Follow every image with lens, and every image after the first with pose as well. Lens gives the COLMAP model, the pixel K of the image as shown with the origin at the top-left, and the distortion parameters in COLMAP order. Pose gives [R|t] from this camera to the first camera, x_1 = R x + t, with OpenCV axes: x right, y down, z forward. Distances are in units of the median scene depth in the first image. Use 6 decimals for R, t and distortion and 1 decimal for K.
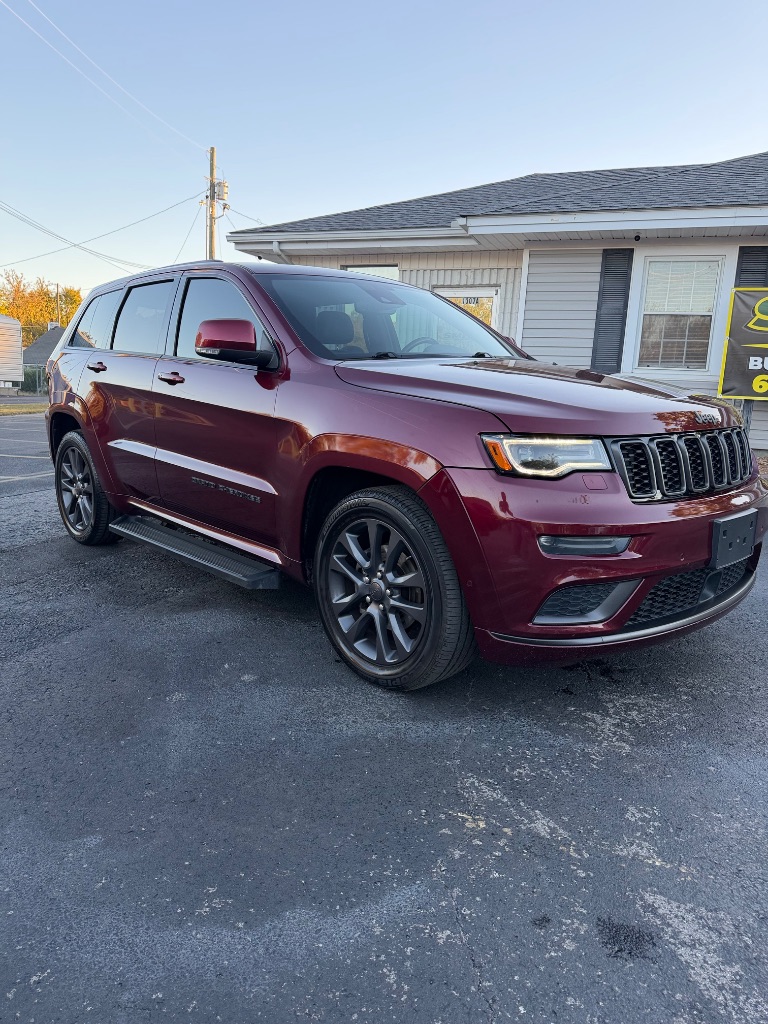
lens RADIAL K [[725.7, 0, 381.5], [0, 725.7, 509.6], [0, 0, 1]] dist [0.045070, -0.052703]
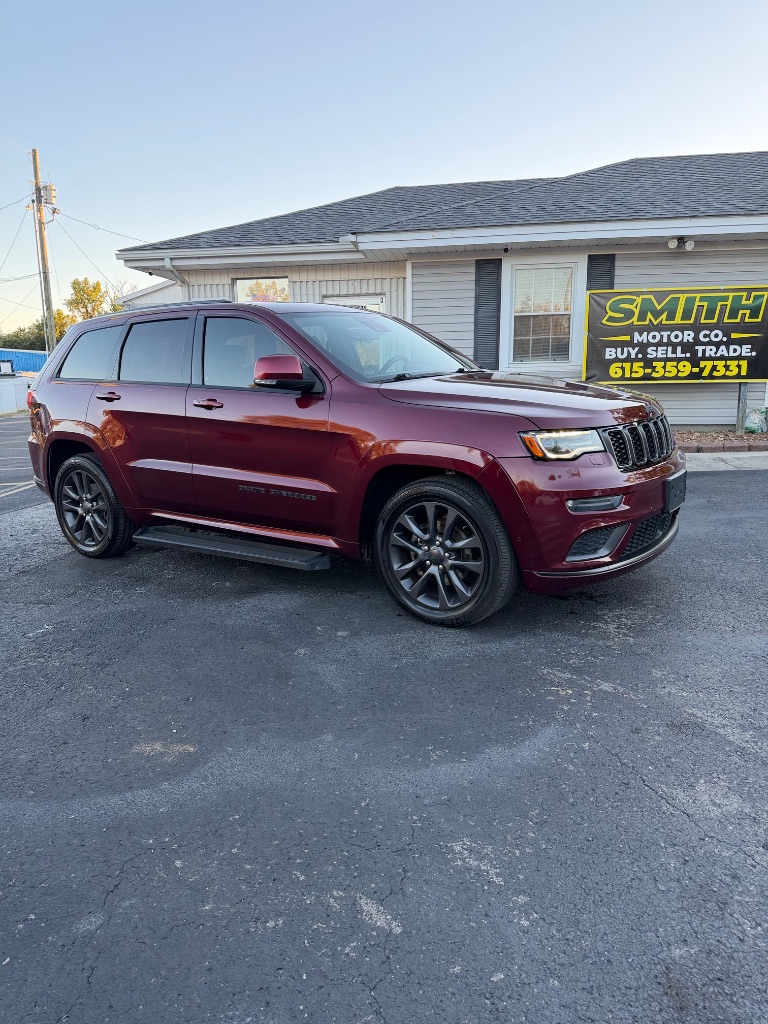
lens RADIAL K [[725.7, 0, 377.5], [0, 725.7, 511.1], [0, 0, 1]] dist [0.045070, -0.052703]
pose [[0.975692, -0.097287, 0.196371, -0.108487], [0.095648, 0.995255, 0.017832, -0.000880], [-0.197174, 0.001384, 0.980368, -0.084962]]
